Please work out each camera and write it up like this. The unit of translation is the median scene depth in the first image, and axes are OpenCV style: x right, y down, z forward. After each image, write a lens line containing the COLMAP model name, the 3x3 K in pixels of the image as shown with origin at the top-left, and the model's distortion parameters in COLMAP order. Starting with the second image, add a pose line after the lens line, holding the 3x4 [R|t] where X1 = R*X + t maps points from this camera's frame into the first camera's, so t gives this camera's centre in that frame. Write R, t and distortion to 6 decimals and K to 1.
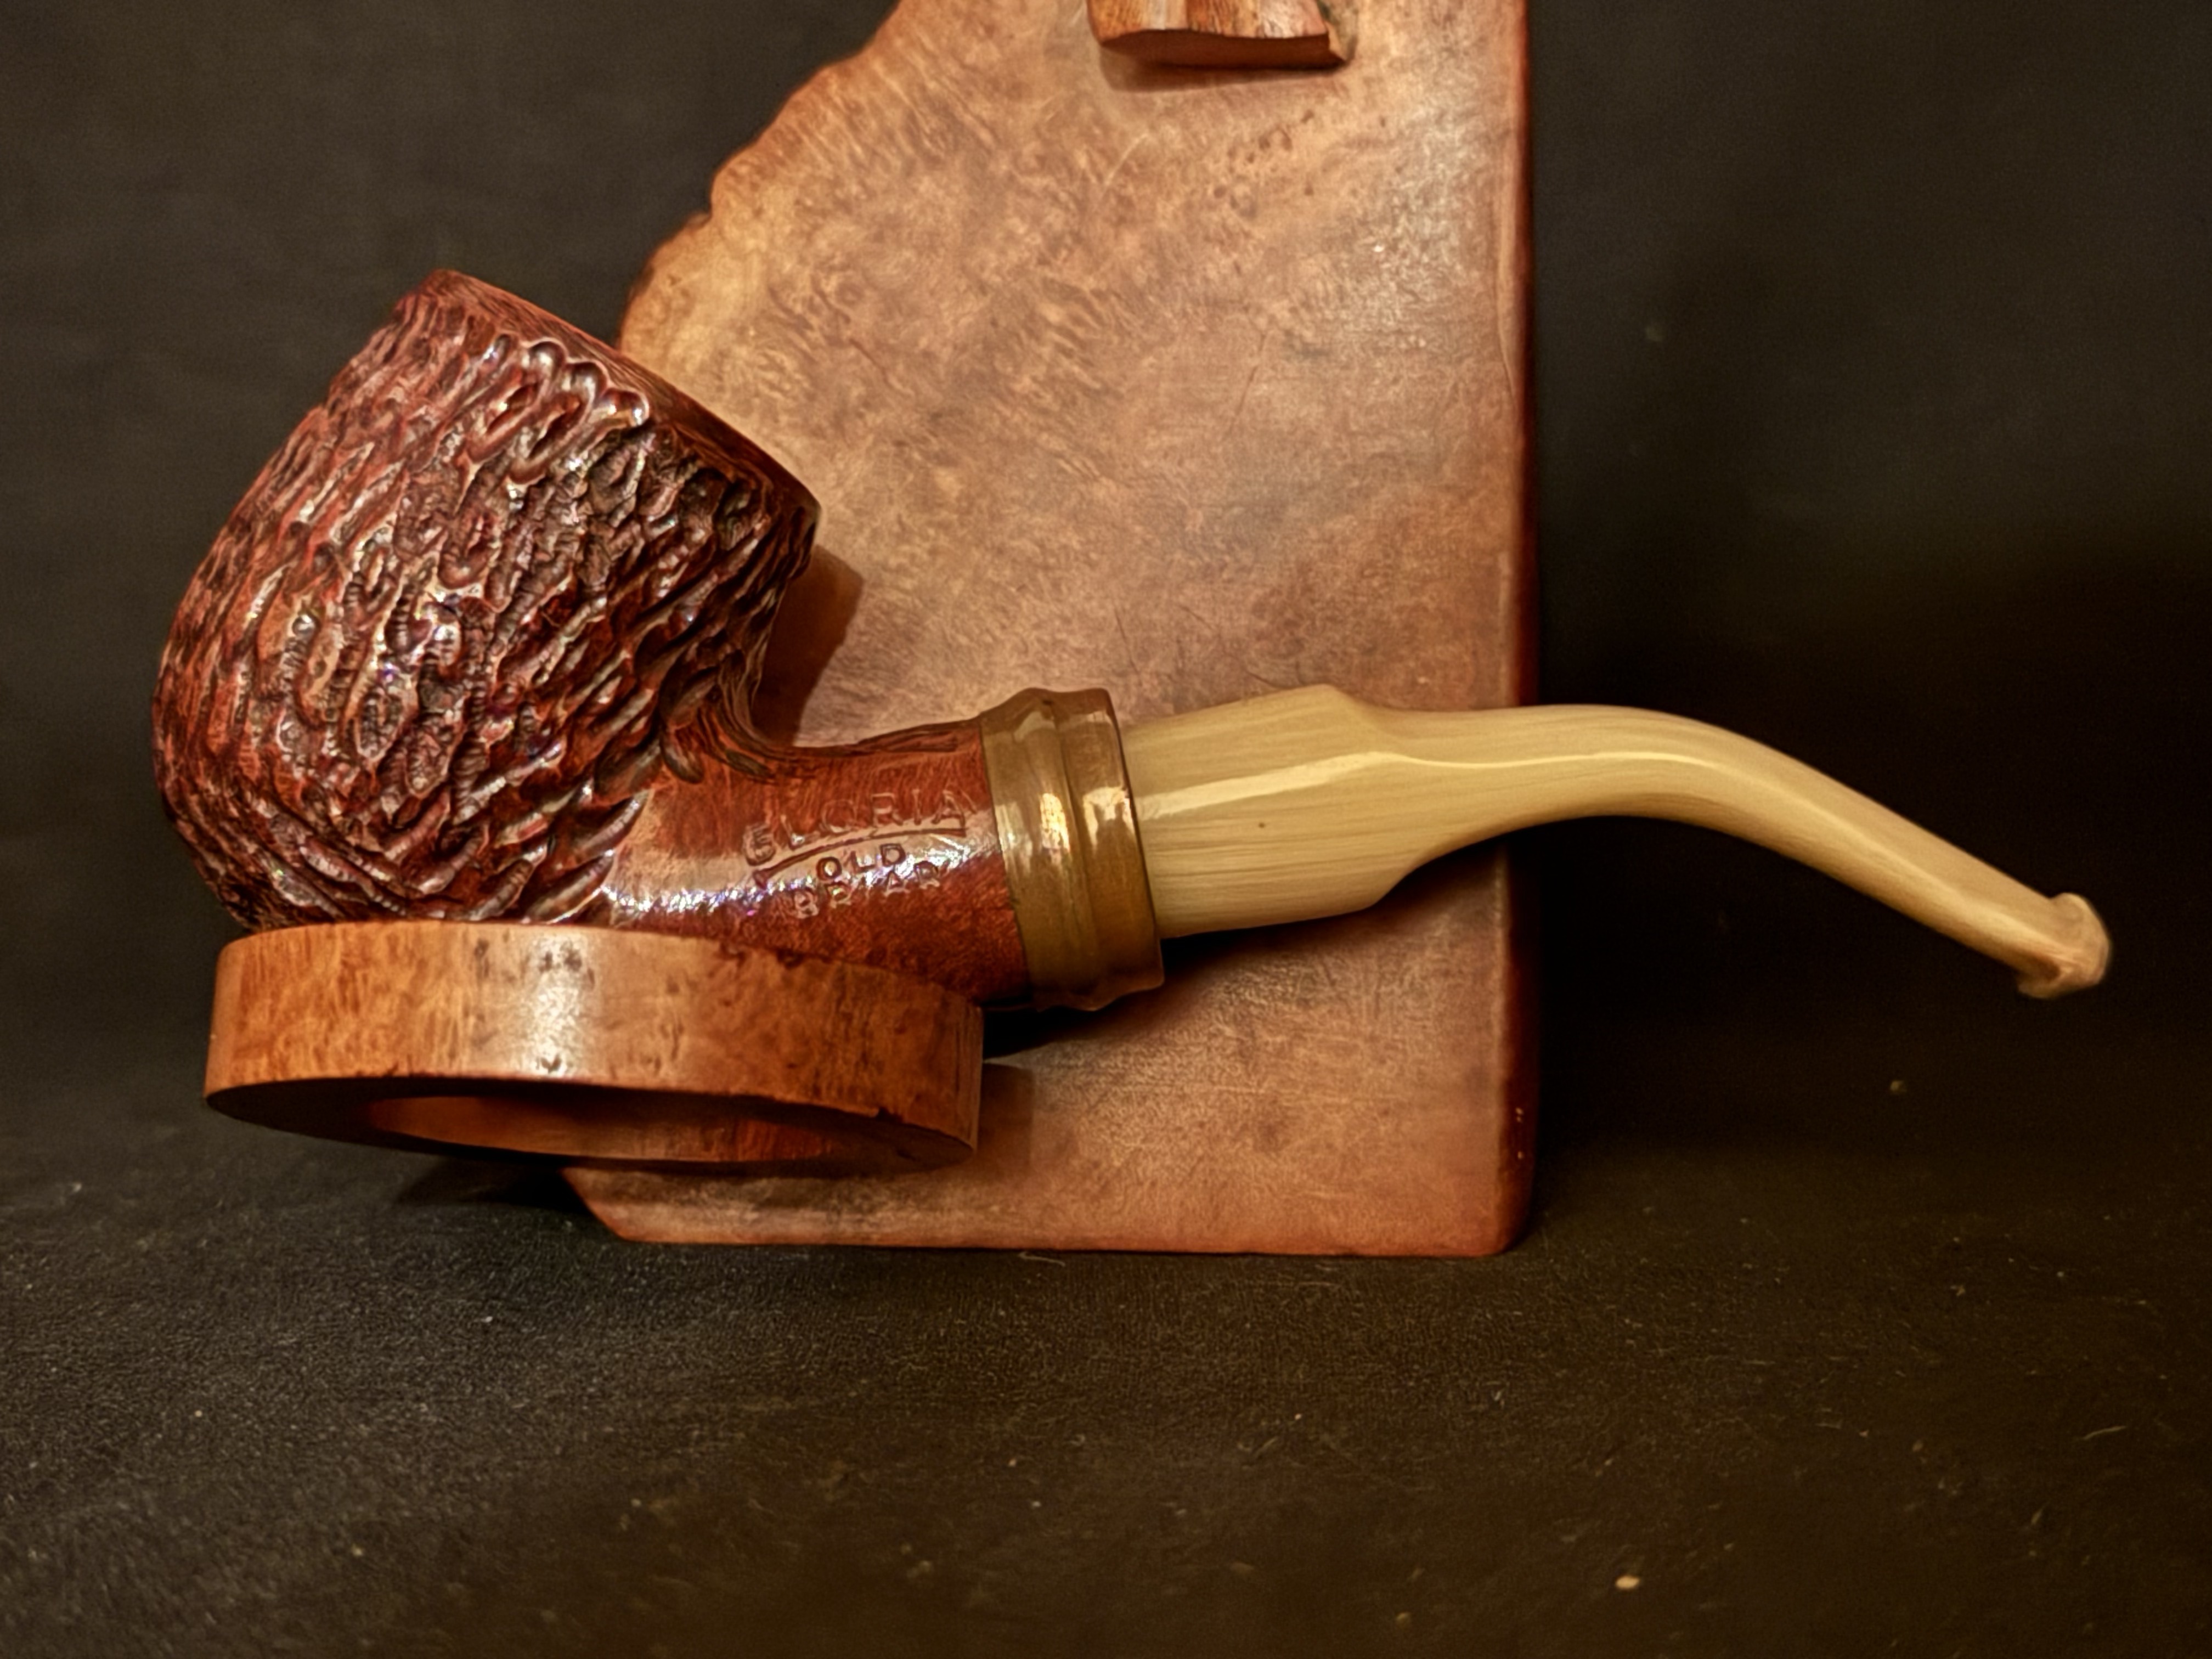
lens RADIAL K [[3587.5, 0, 1094.8], [0, 3587.5, 810.4], [0, 0, 1]] dist [0.151765, 0.000000]
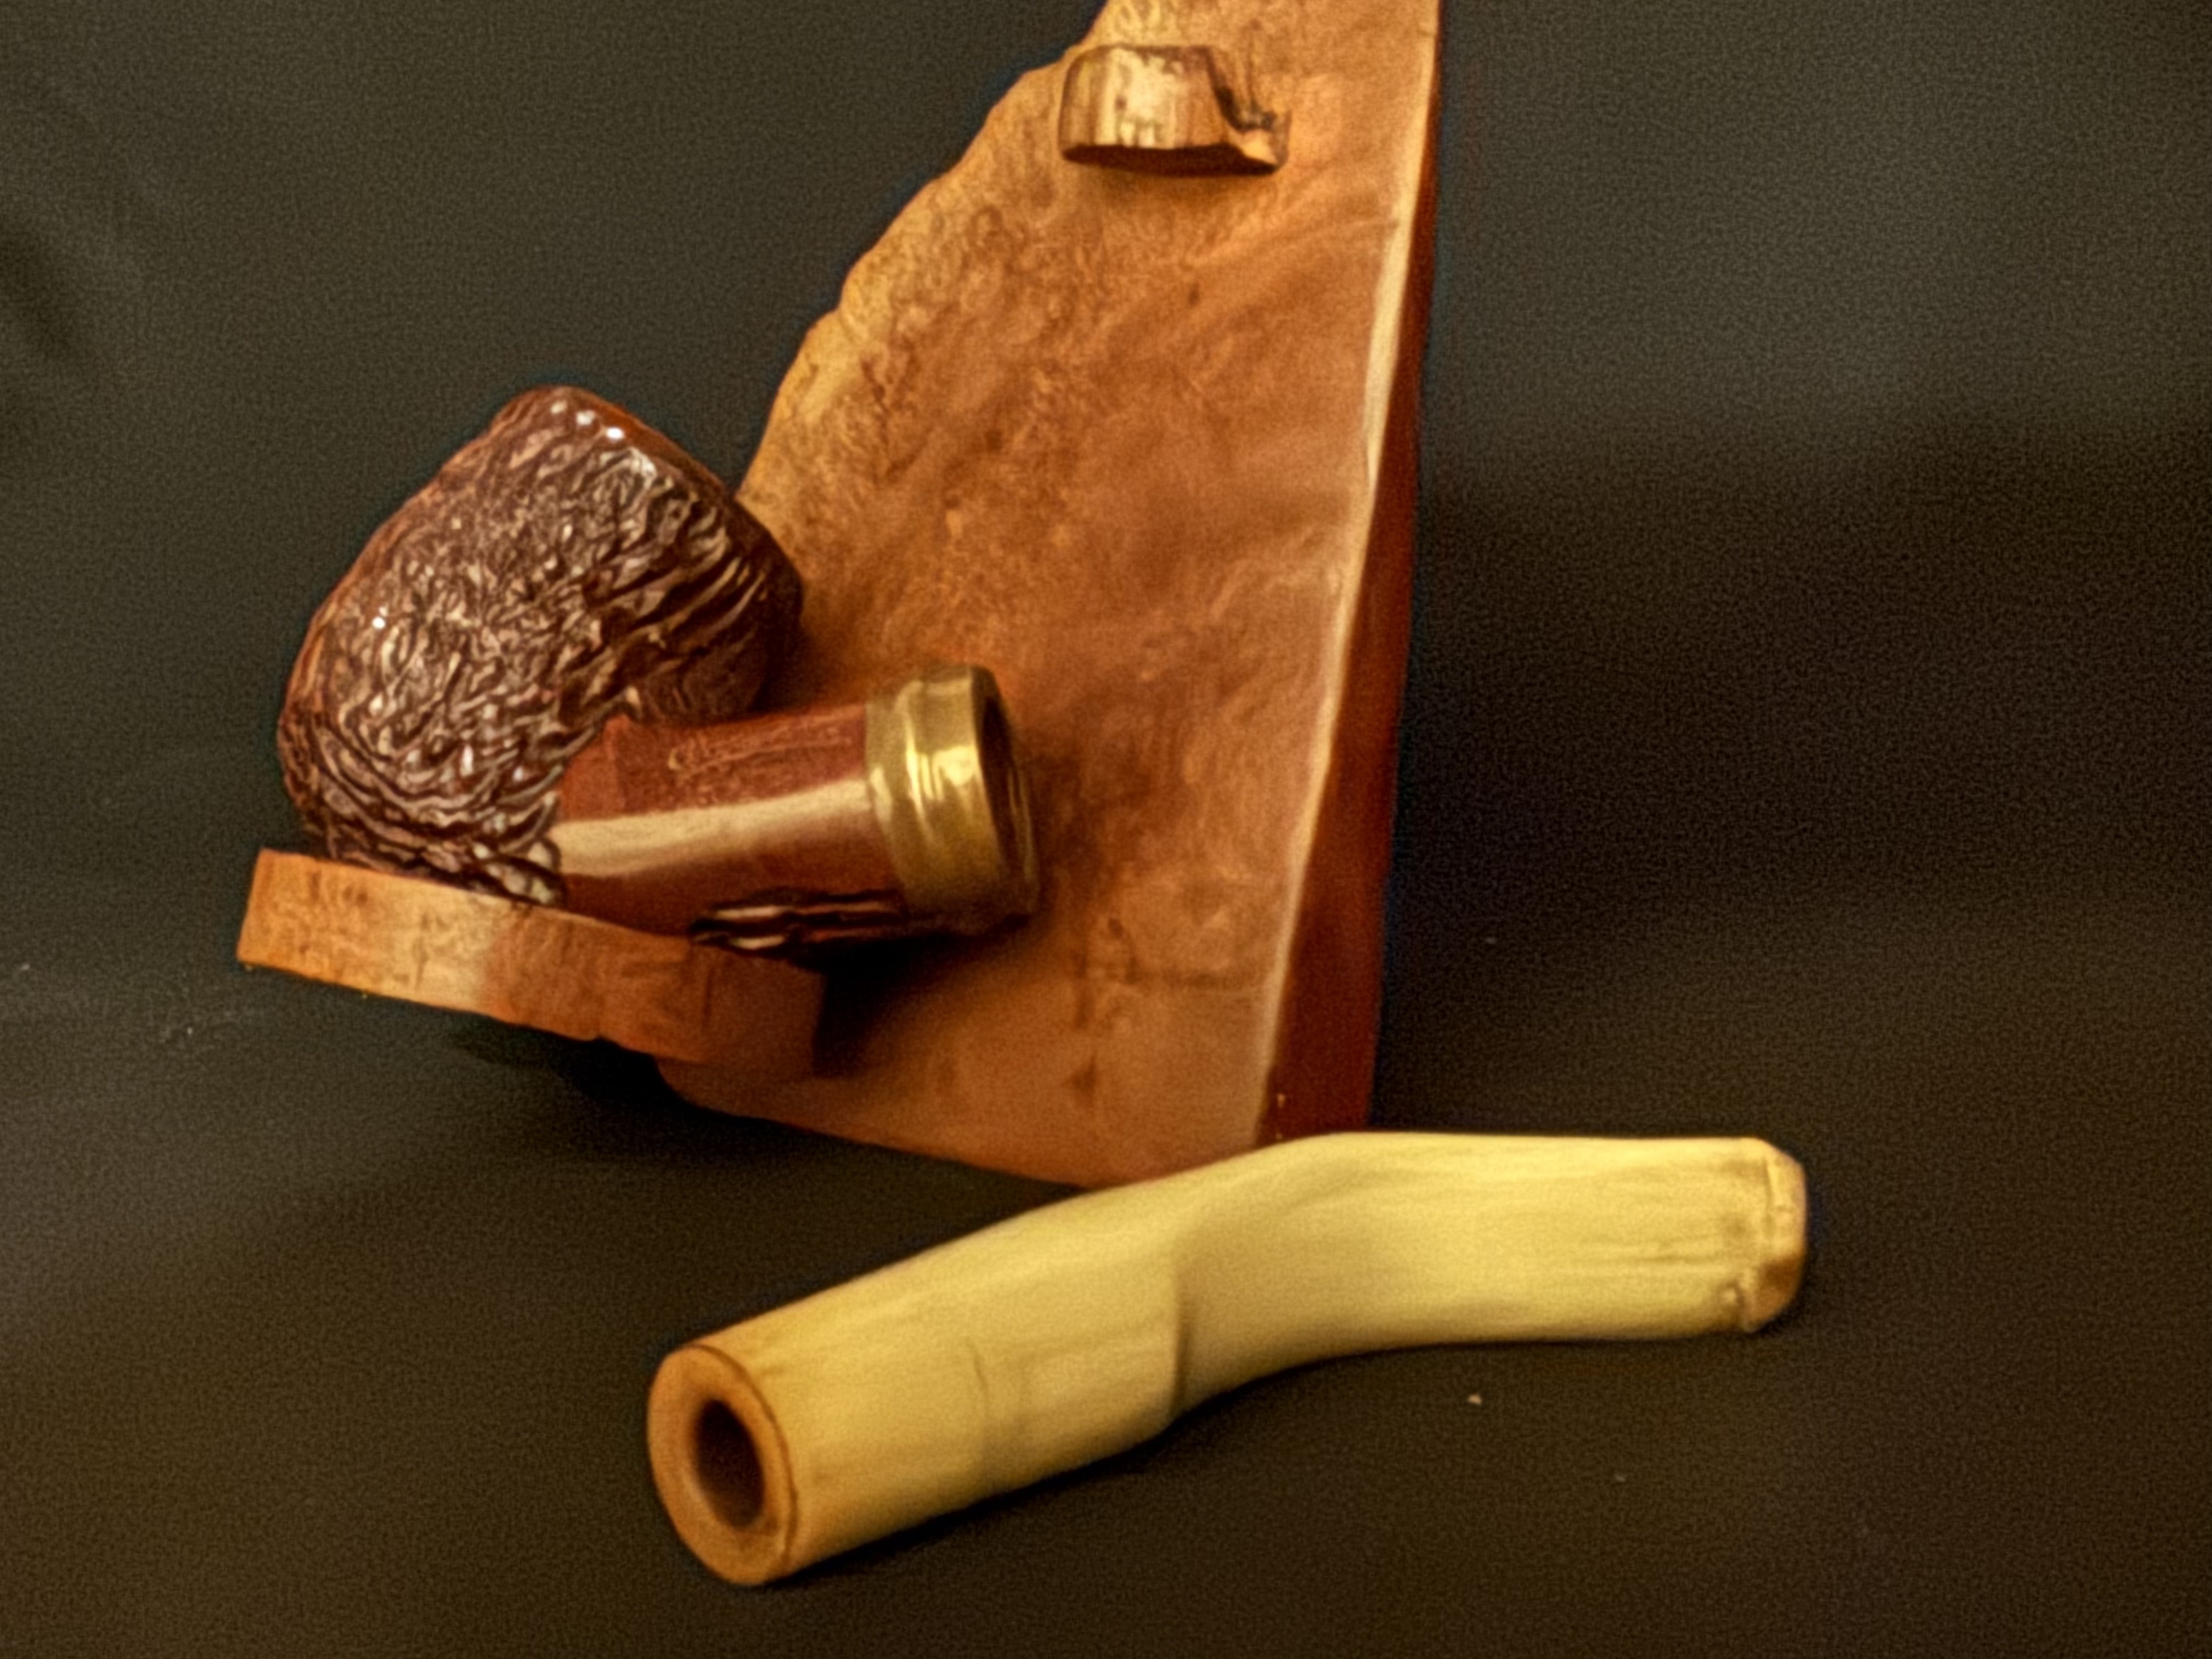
lens RADIAL K [[2647.2, 0, 1022.4], [0, 2647.2, 856.5], [0, 0, 1]] dist [0.021010, 0.000000]
pose [[0.871206, 0.089456, -0.482698, 0.424193], [-0.061936, 0.995430, 0.072690, -0.045789], [0.486995, -0.033432, 0.872765, 0.224371]]
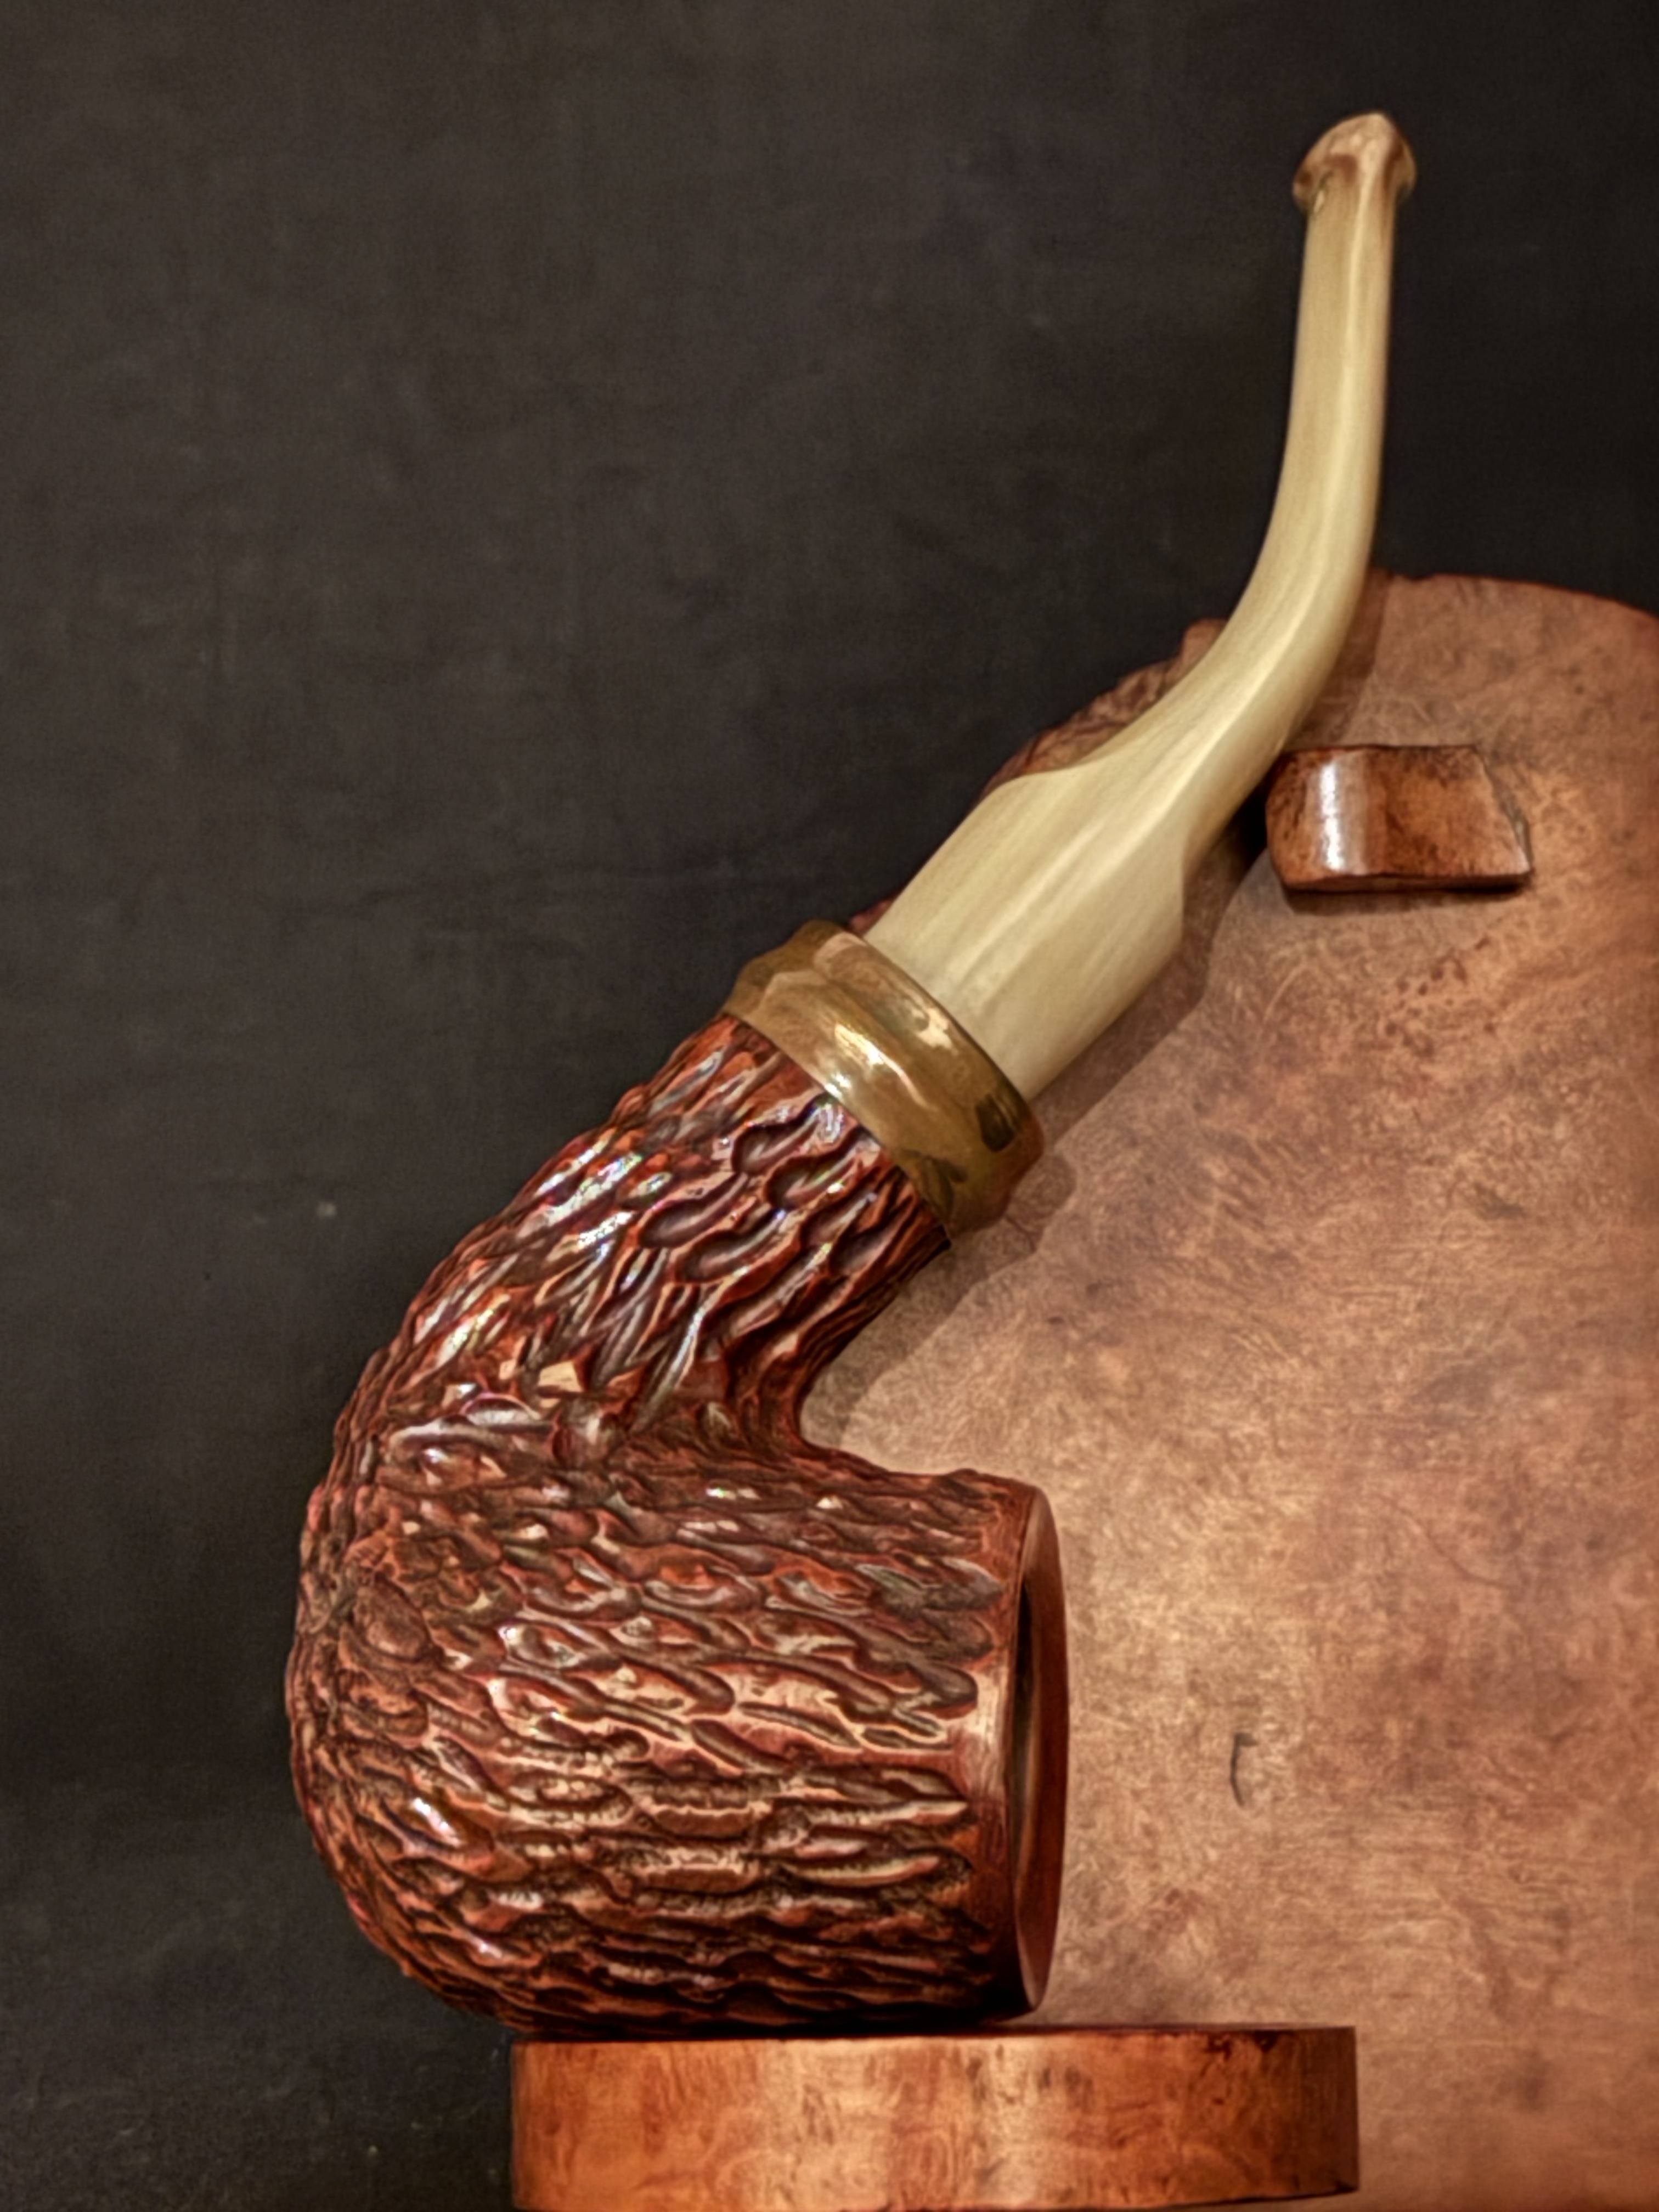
lens RADIAL K [[5013.0, 0, 829.6], [0, 5013.0, 1122.2], [0, 0, 1]] dist [0.187769, 0.000000]
pose [[0.967243, -0.039782, 0.250714, -0.419159], [0.027810, 0.998305, 0.051116, -0.217422], [-0.252323, -0.042469, 0.966711, -0.180808]]
